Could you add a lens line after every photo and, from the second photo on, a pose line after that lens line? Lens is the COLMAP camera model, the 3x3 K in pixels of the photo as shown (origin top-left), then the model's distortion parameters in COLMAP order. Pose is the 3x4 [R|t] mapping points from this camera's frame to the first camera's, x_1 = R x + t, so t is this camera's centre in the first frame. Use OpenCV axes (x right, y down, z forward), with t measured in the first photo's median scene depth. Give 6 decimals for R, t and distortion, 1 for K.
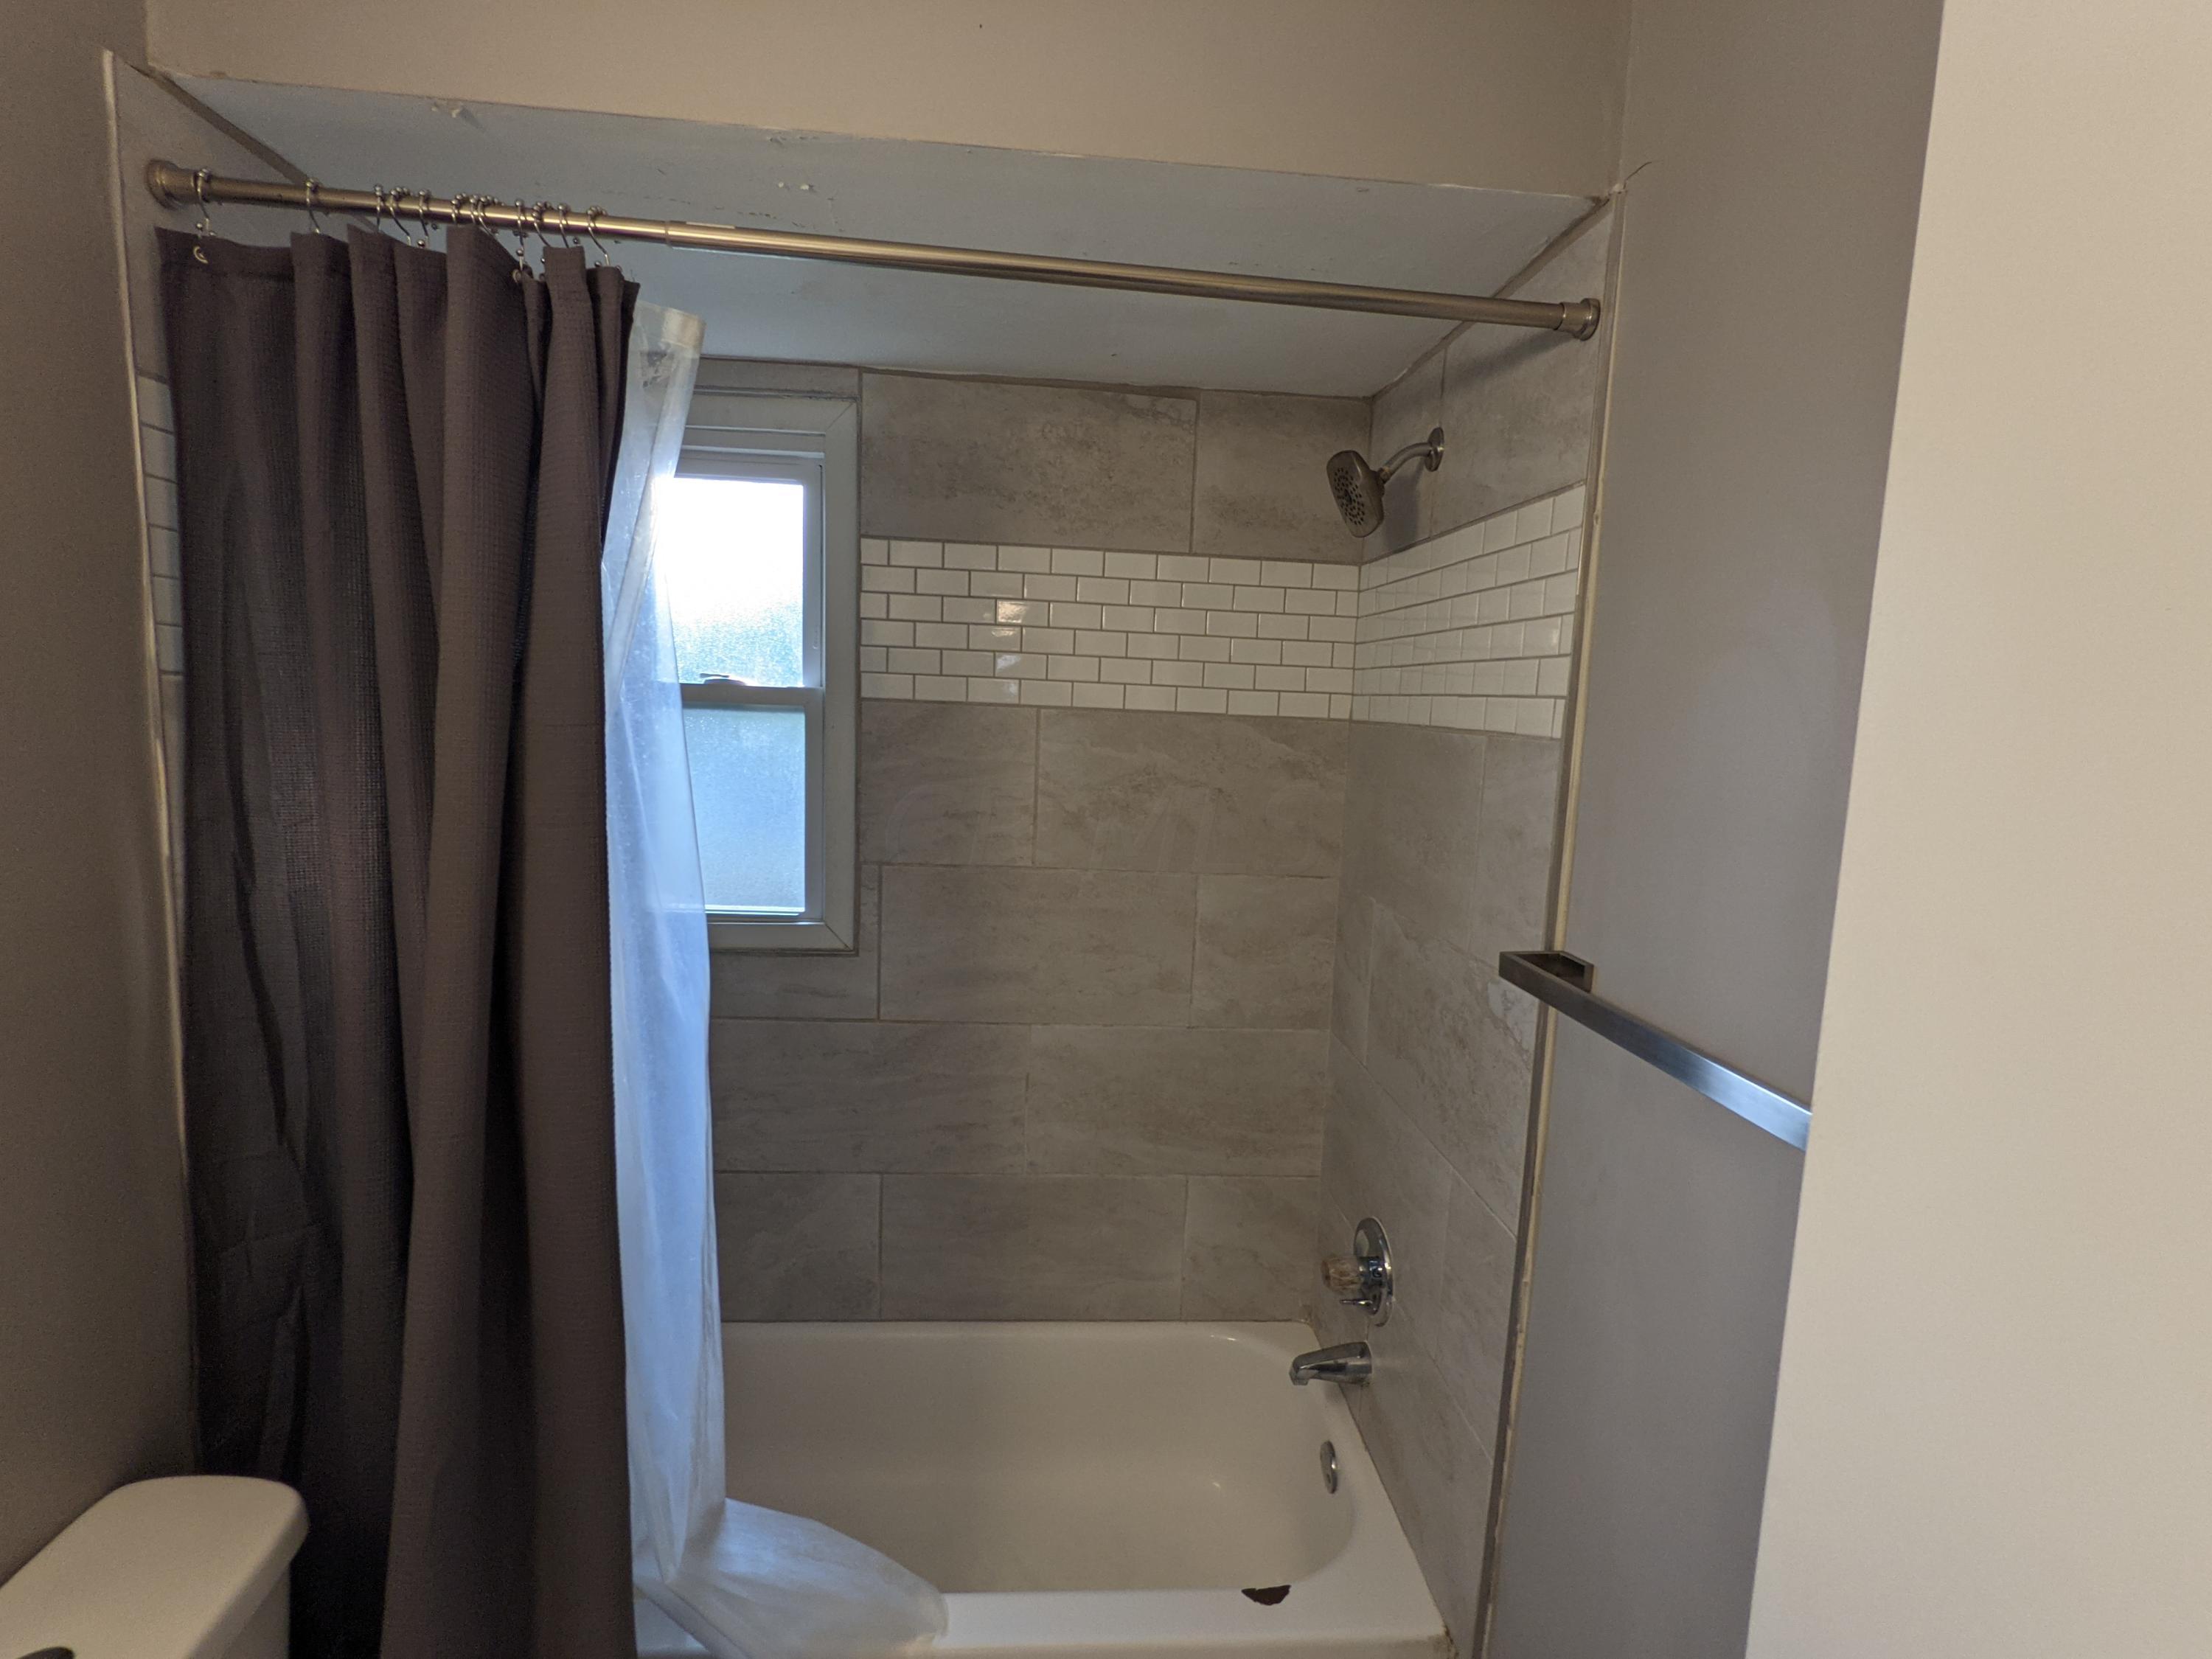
lens RADIAL K [[1074.1, 0, 1112.6], [0, 1074.1, 837.3], [0, 0, 1]] dist [0.001200, 0.000978]
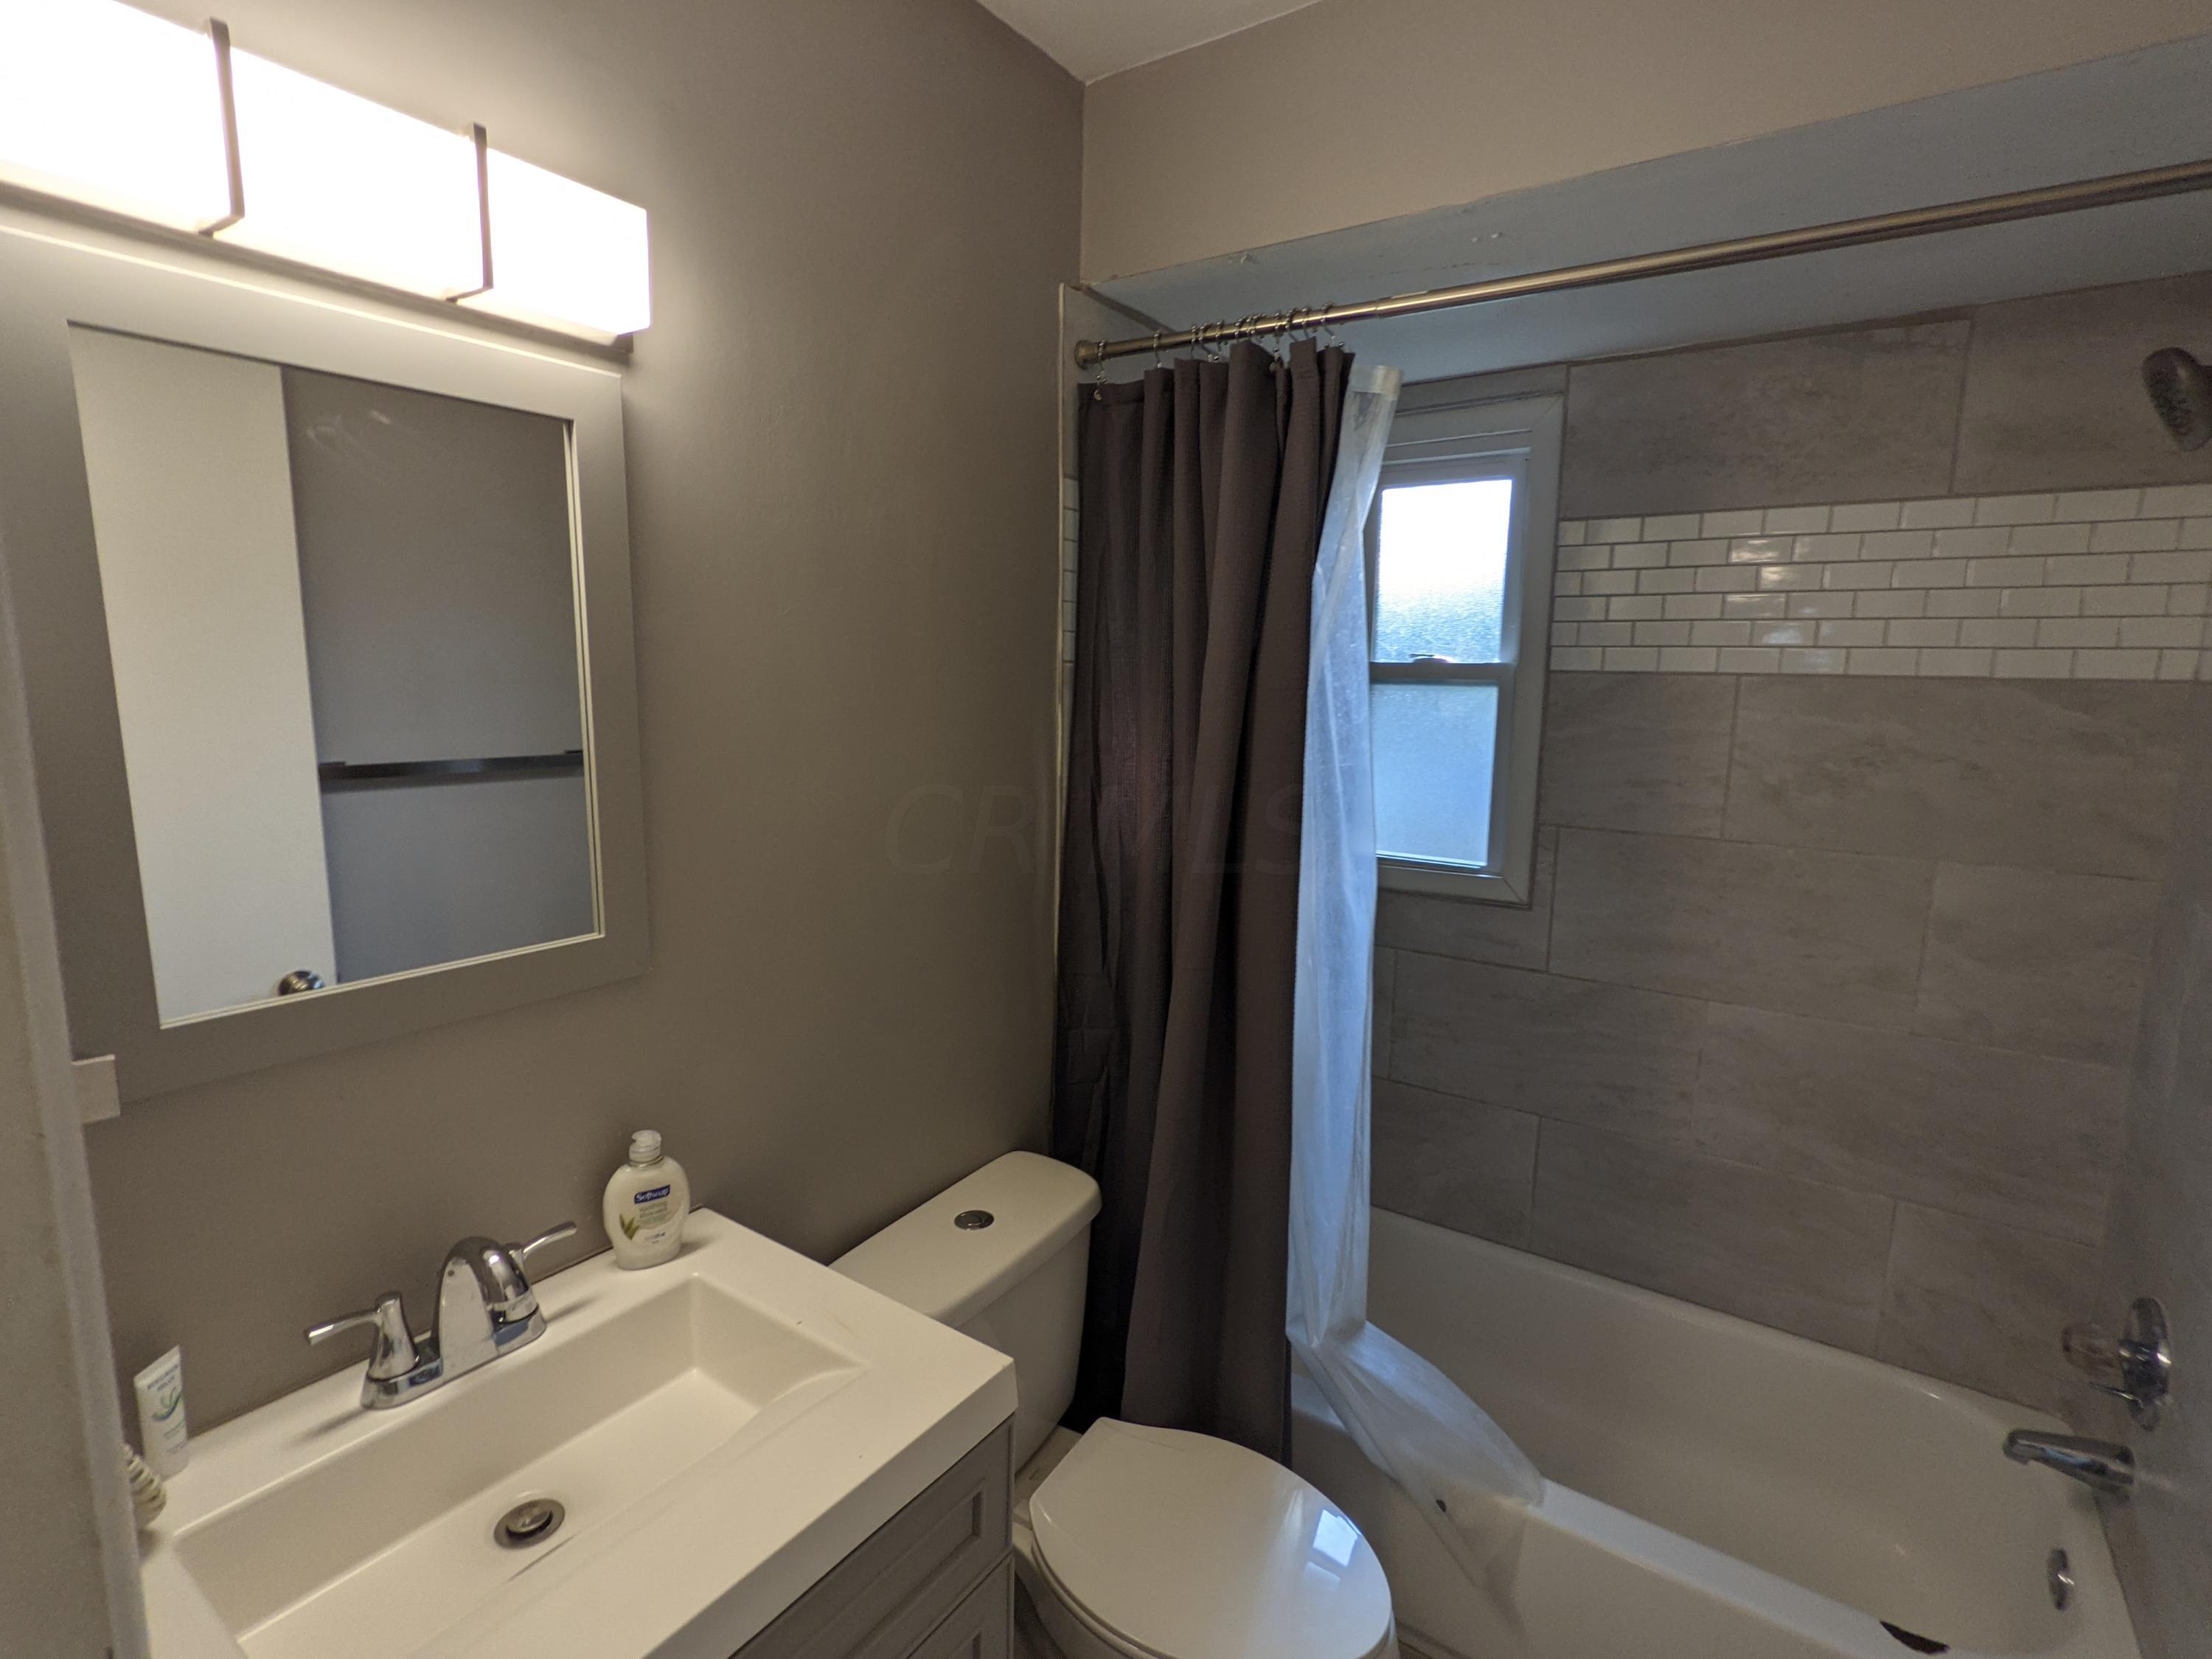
lens RADIAL K [[1074.1, 0, 1105.1], [0, 1074.1, 837.1], [0, 0, 1]] dist [0.001200, 0.000978]
pose [[0.777302, 0.068742, -0.625360, 0.107381], [-0.061924, 0.997546, 0.032685, 0.029907], [0.626072, 0.013319, 0.779651, -0.120451]]
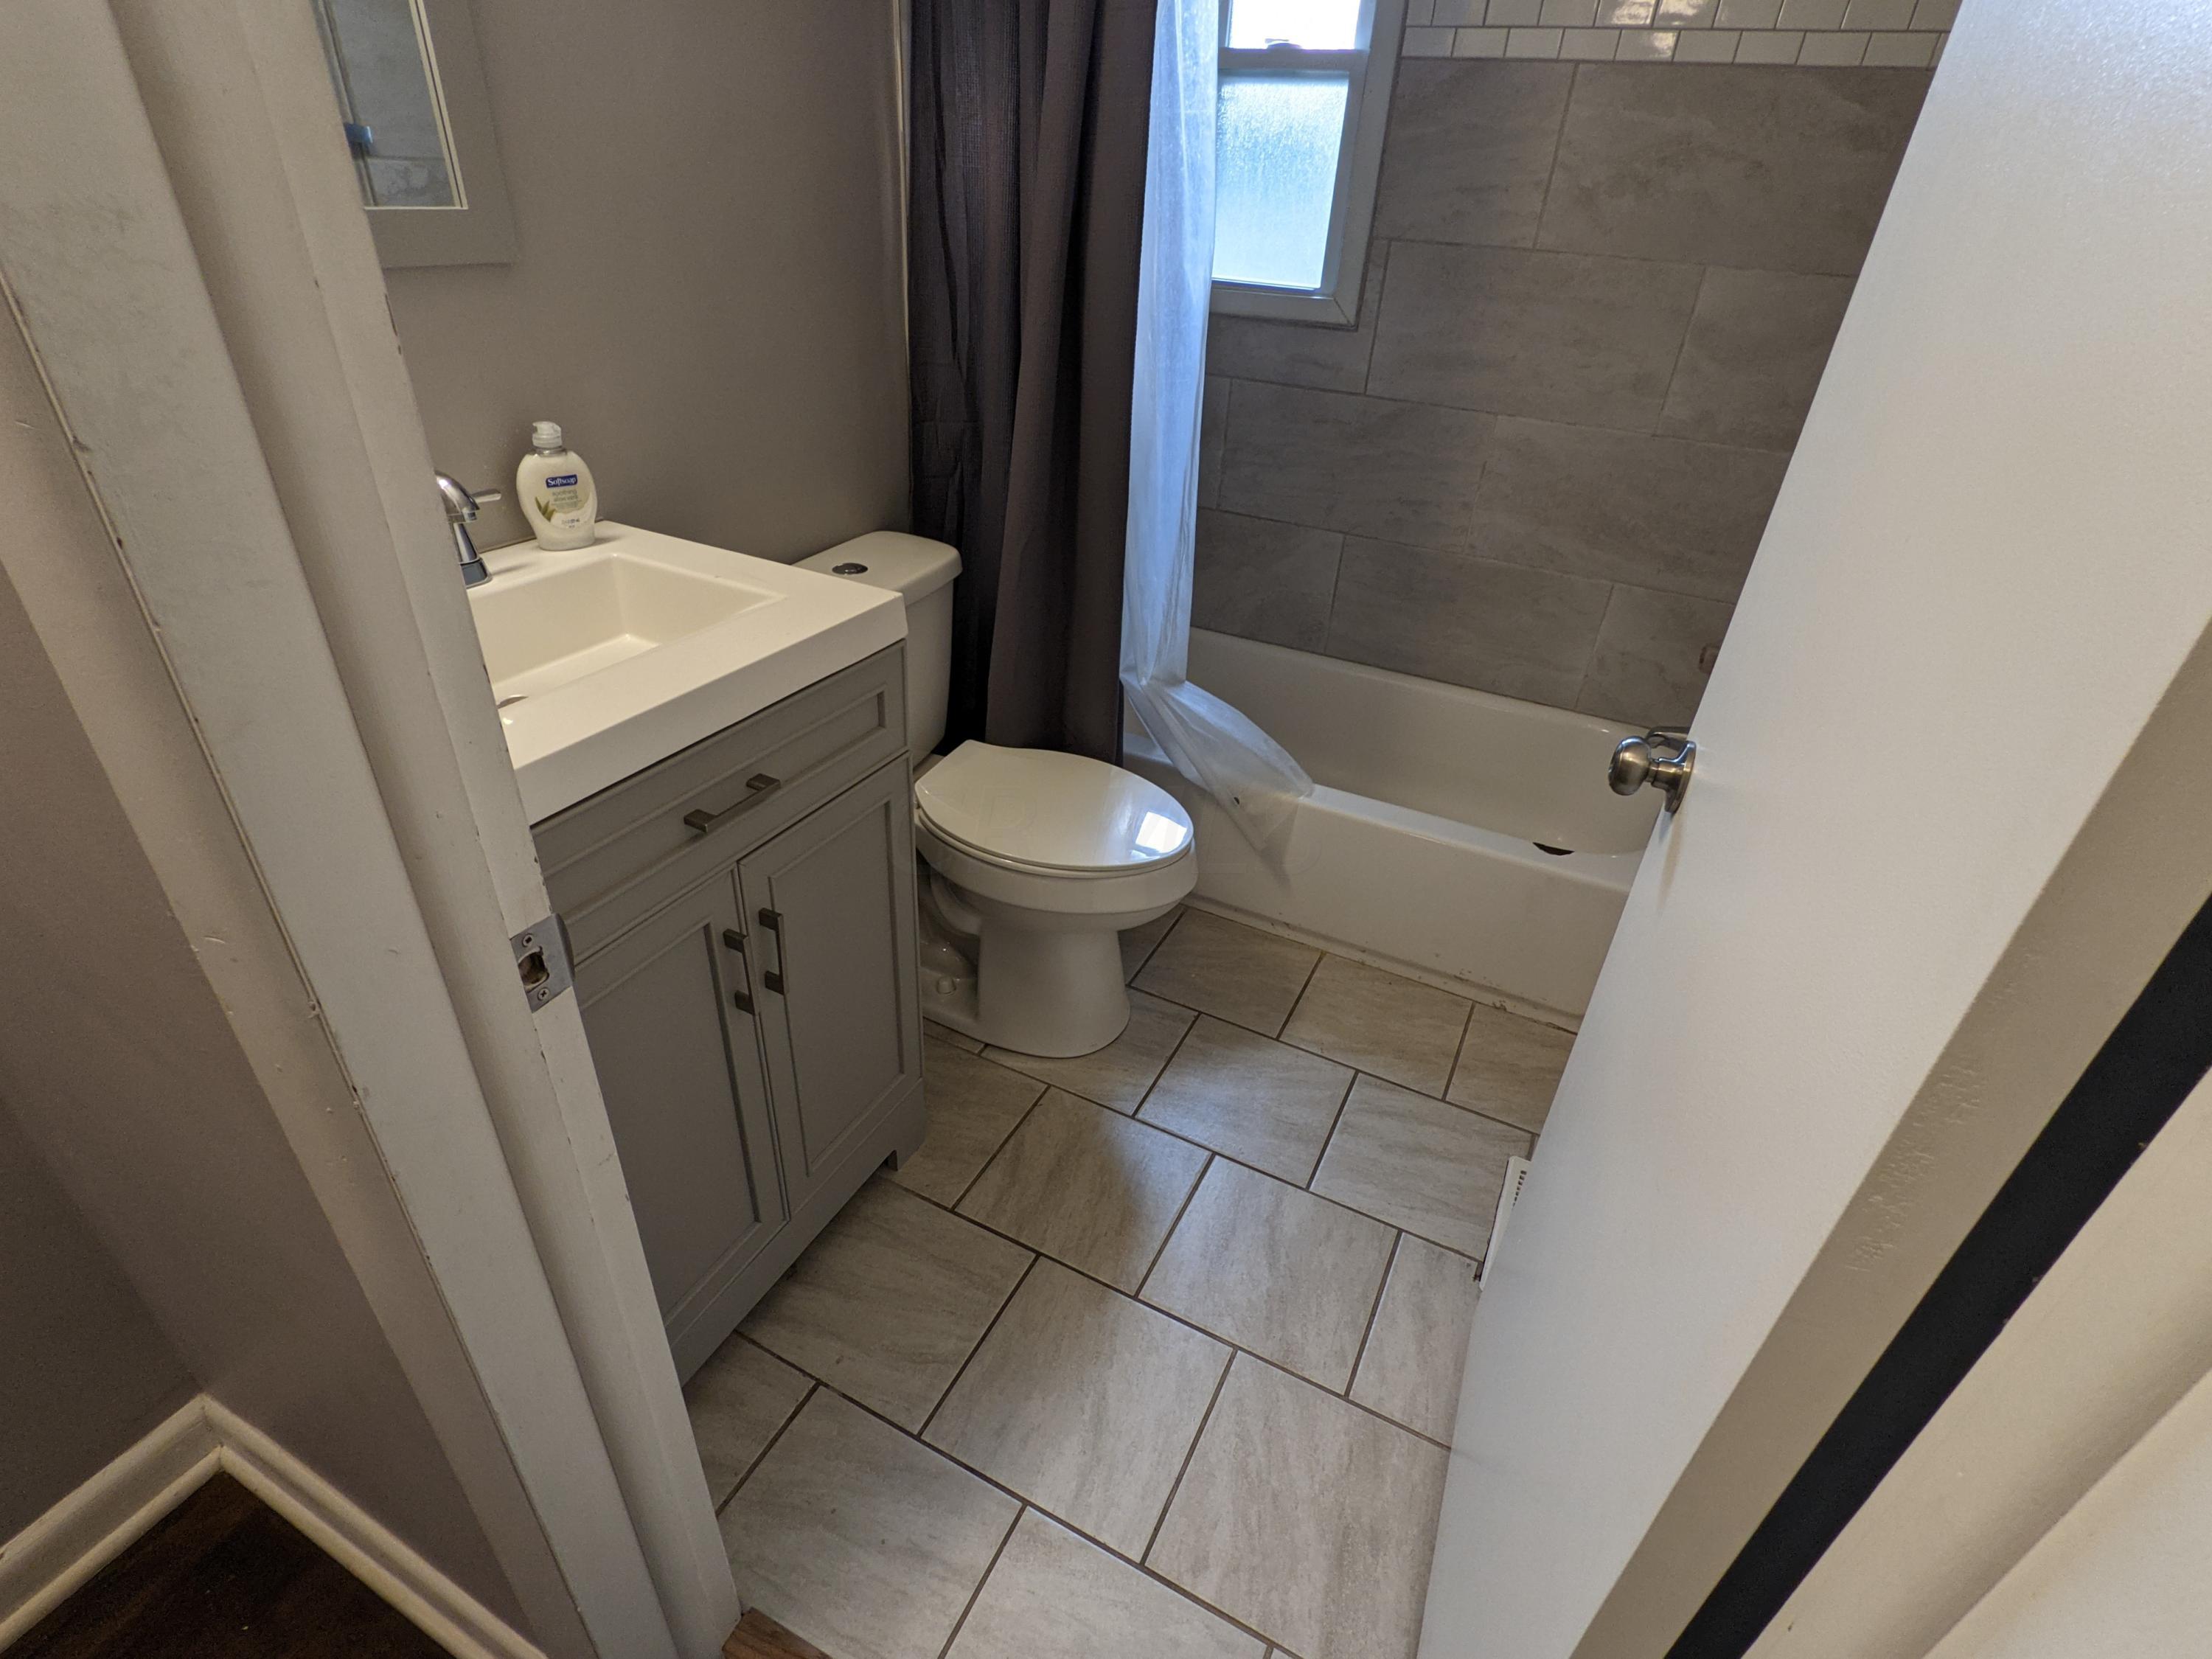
lens RADIAL K [[1074.1, 0, 1103.9], [0, 1074.1, 832.7], [0, 0, 1]] dist [0.001200, 0.000978]
pose [[0.858034, 0.274185, -0.434282, 0.187409], [-0.083563, 0.908837, 0.408696, 0.159679], [0.506750, -0.314385, 0.802724, -0.240816]]
